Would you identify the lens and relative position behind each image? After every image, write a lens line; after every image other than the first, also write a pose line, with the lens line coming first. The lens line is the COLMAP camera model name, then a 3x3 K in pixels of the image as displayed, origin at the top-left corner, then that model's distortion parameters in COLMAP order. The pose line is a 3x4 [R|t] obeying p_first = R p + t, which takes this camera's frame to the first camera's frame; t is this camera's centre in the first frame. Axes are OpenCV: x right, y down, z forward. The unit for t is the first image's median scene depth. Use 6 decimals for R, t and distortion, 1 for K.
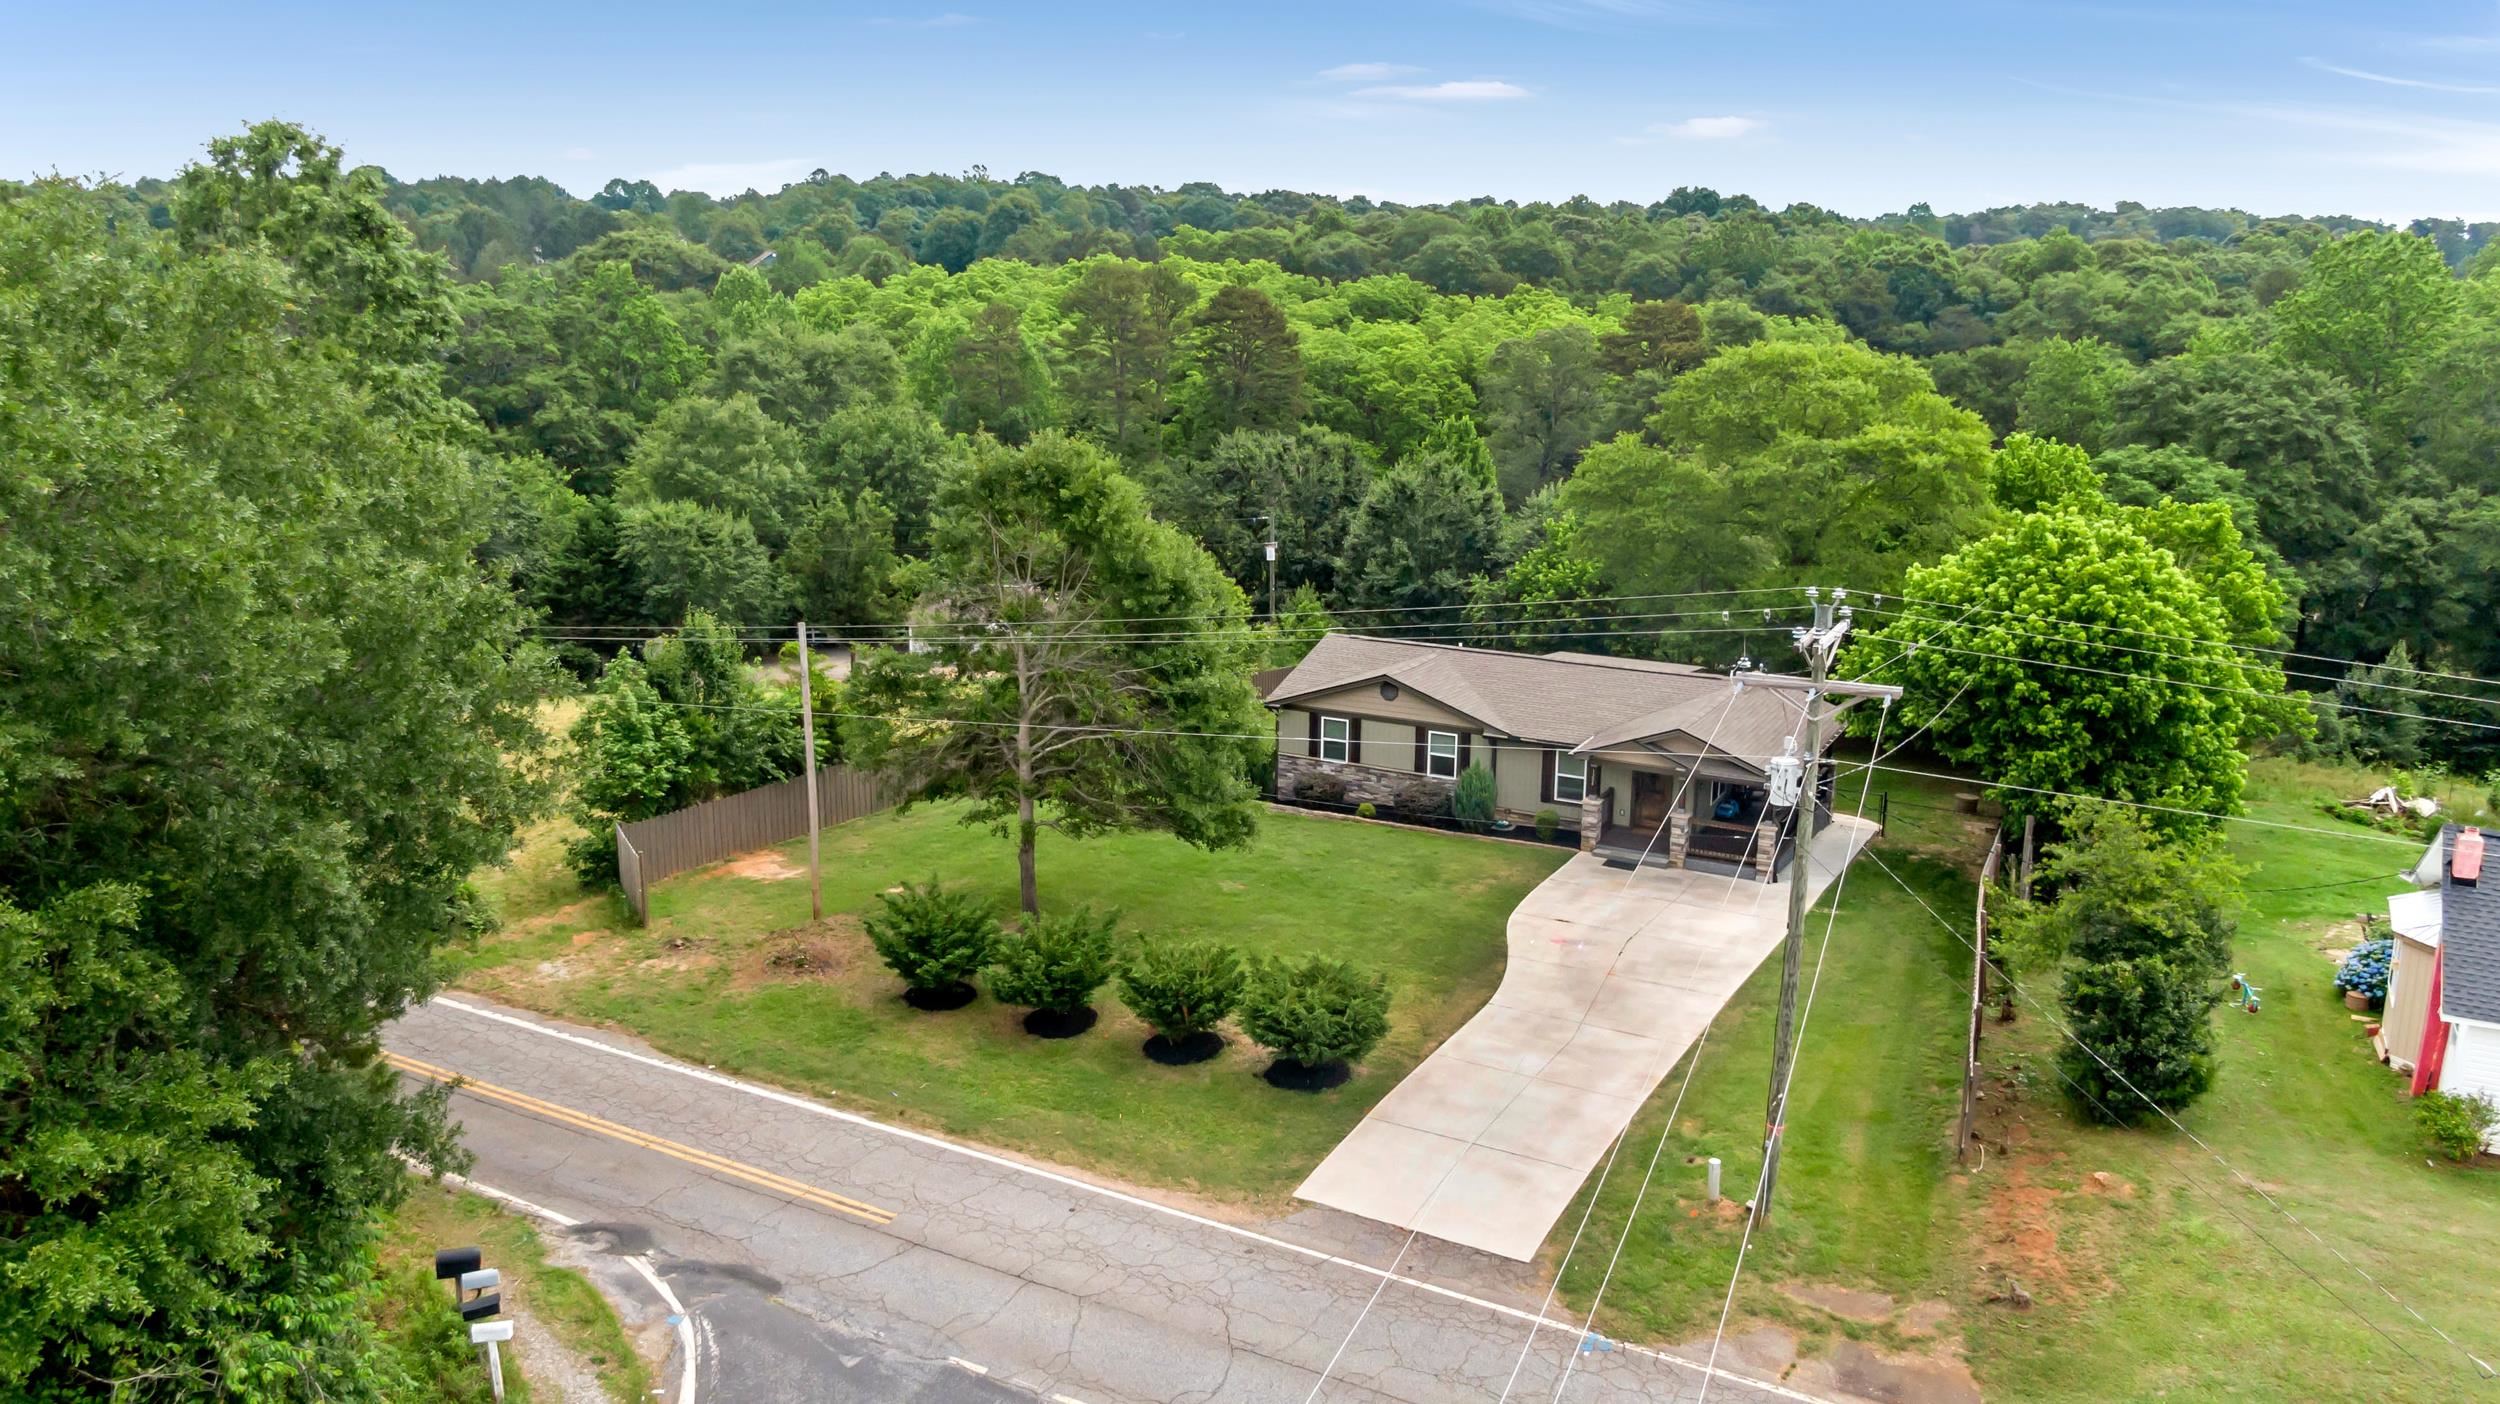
lens RADIAL K [[1791.5, 0, 1250.0], [0, 1791.5, 702.0], [0, 0, 1]] dist [0.022210, -0.106784]
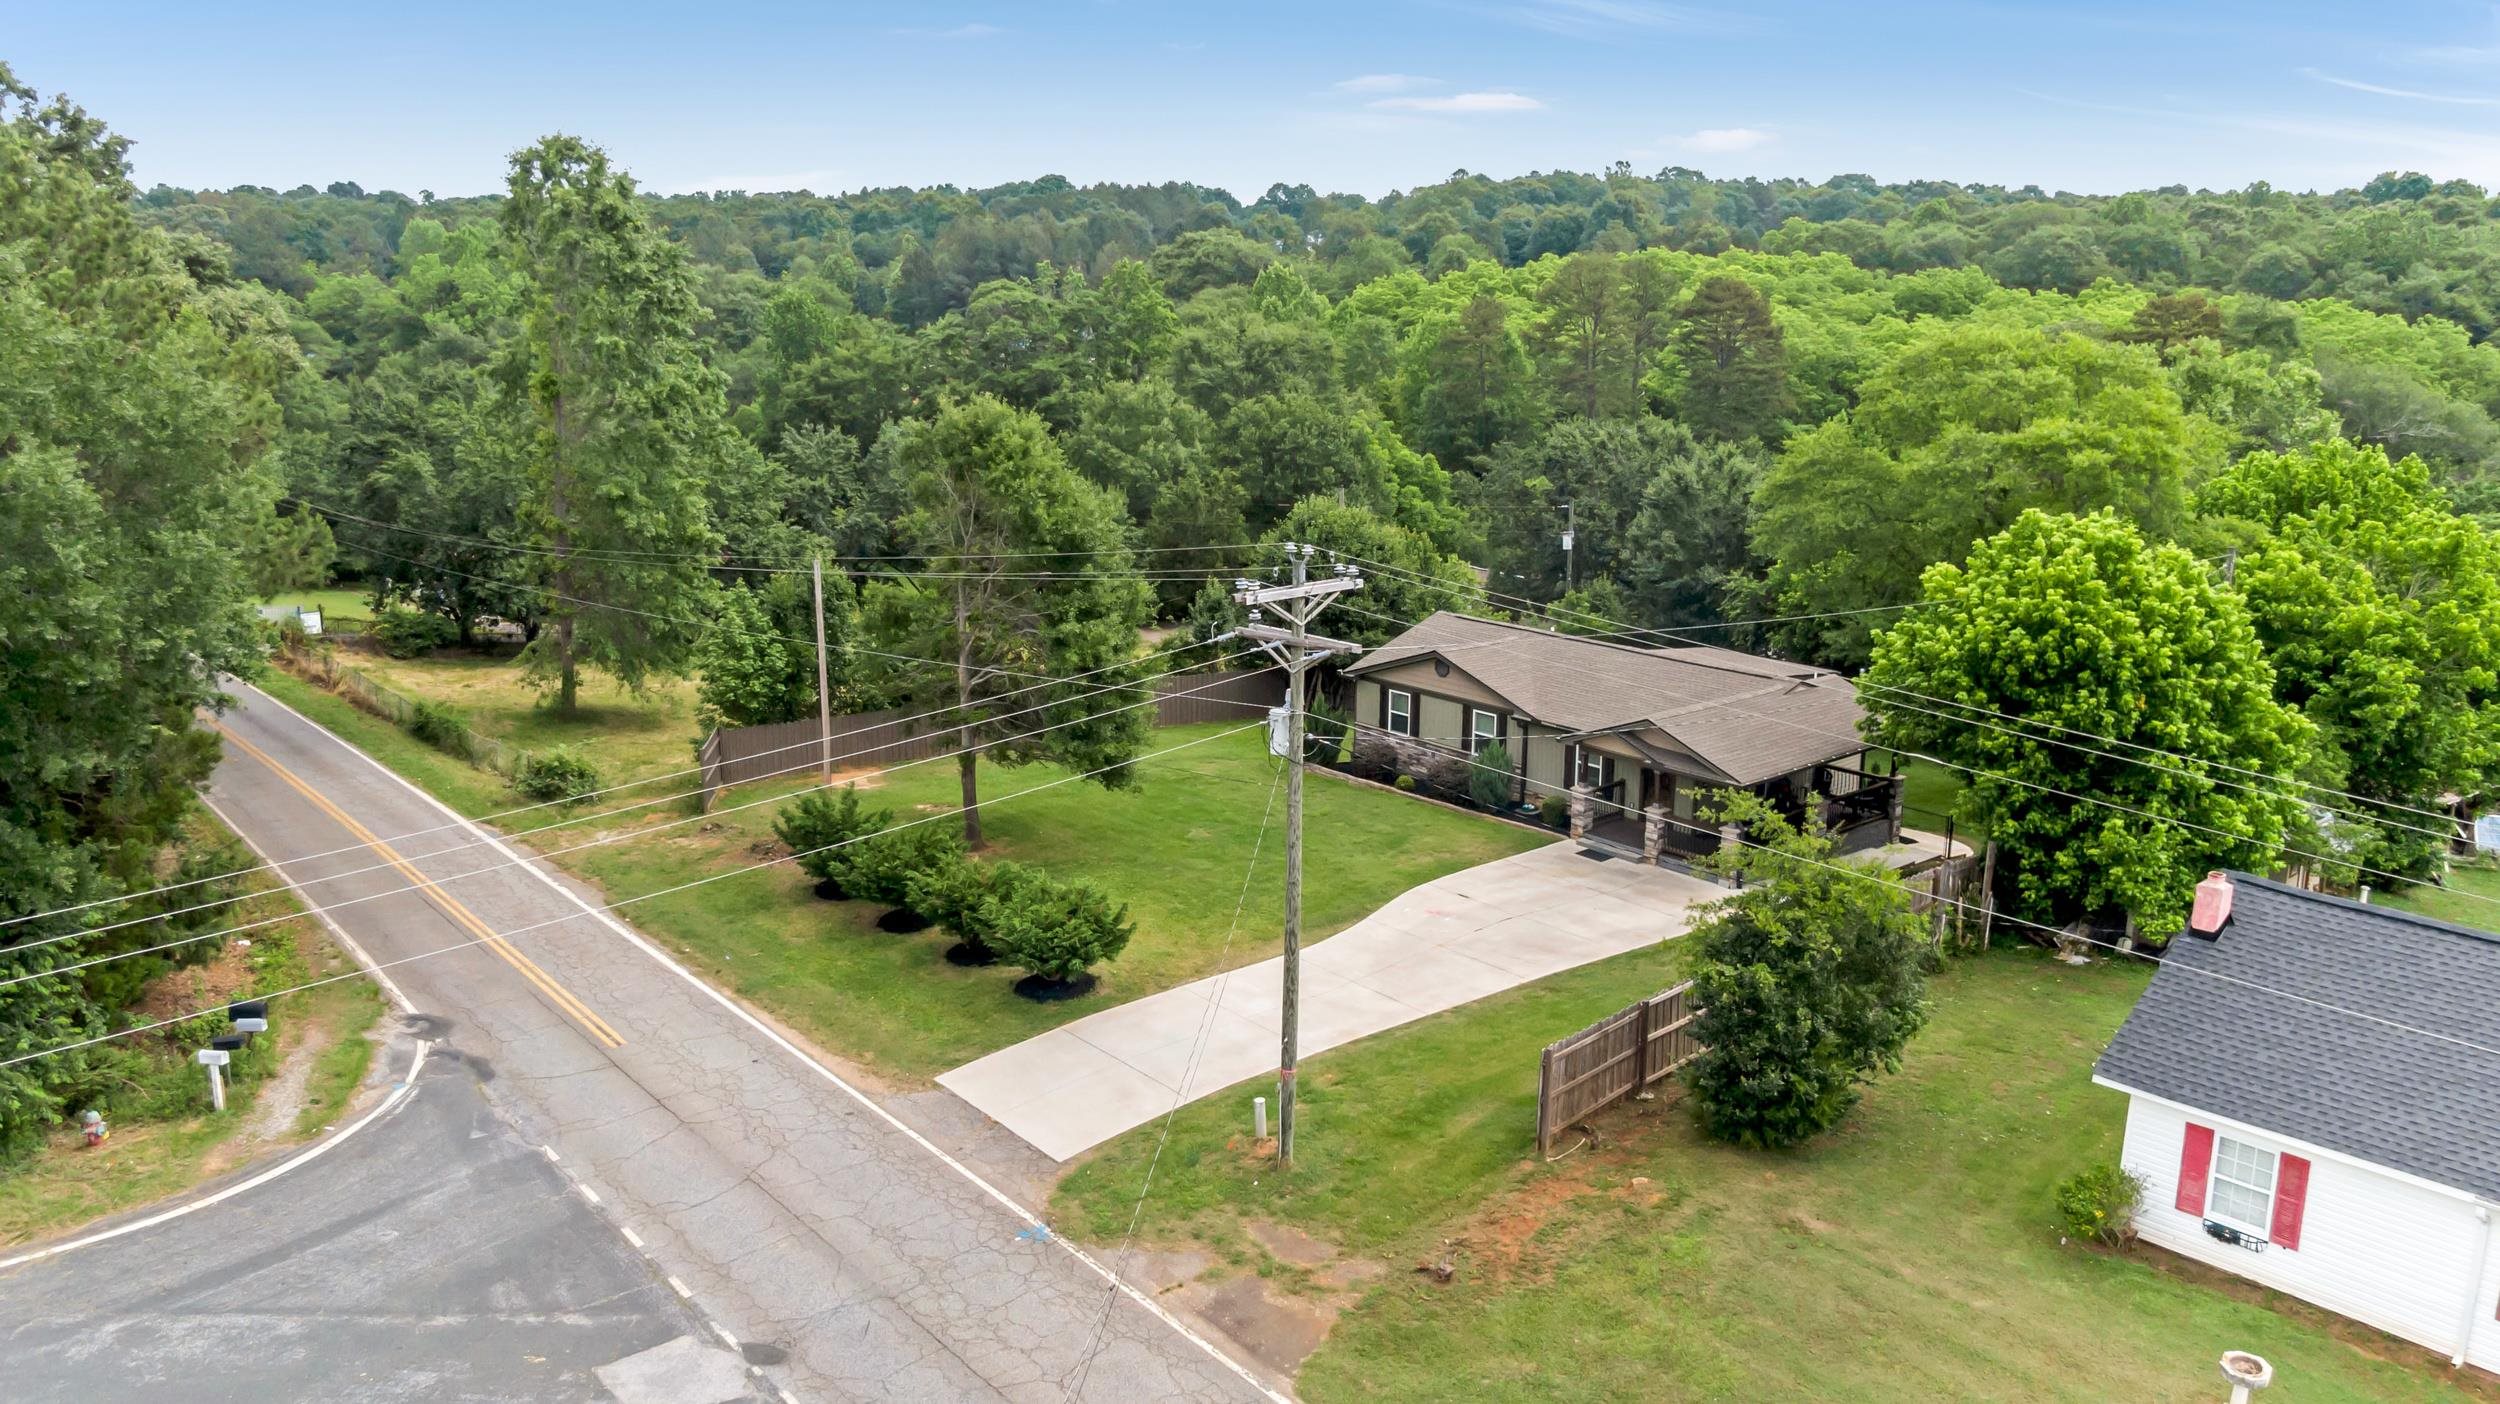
lens RADIAL K [[1791.5, 0, 1250.0], [0, 1791.5, 702.0], [0, 0, 1]] dist [0.022210, -0.106784]
pose [[0.936153, 0.075836, -0.343316, 0.315971], [-0.075587, 0.997039, 0.014128, 0.006935], [0.343371, 0.012724, 0.939114, 0.012704]]
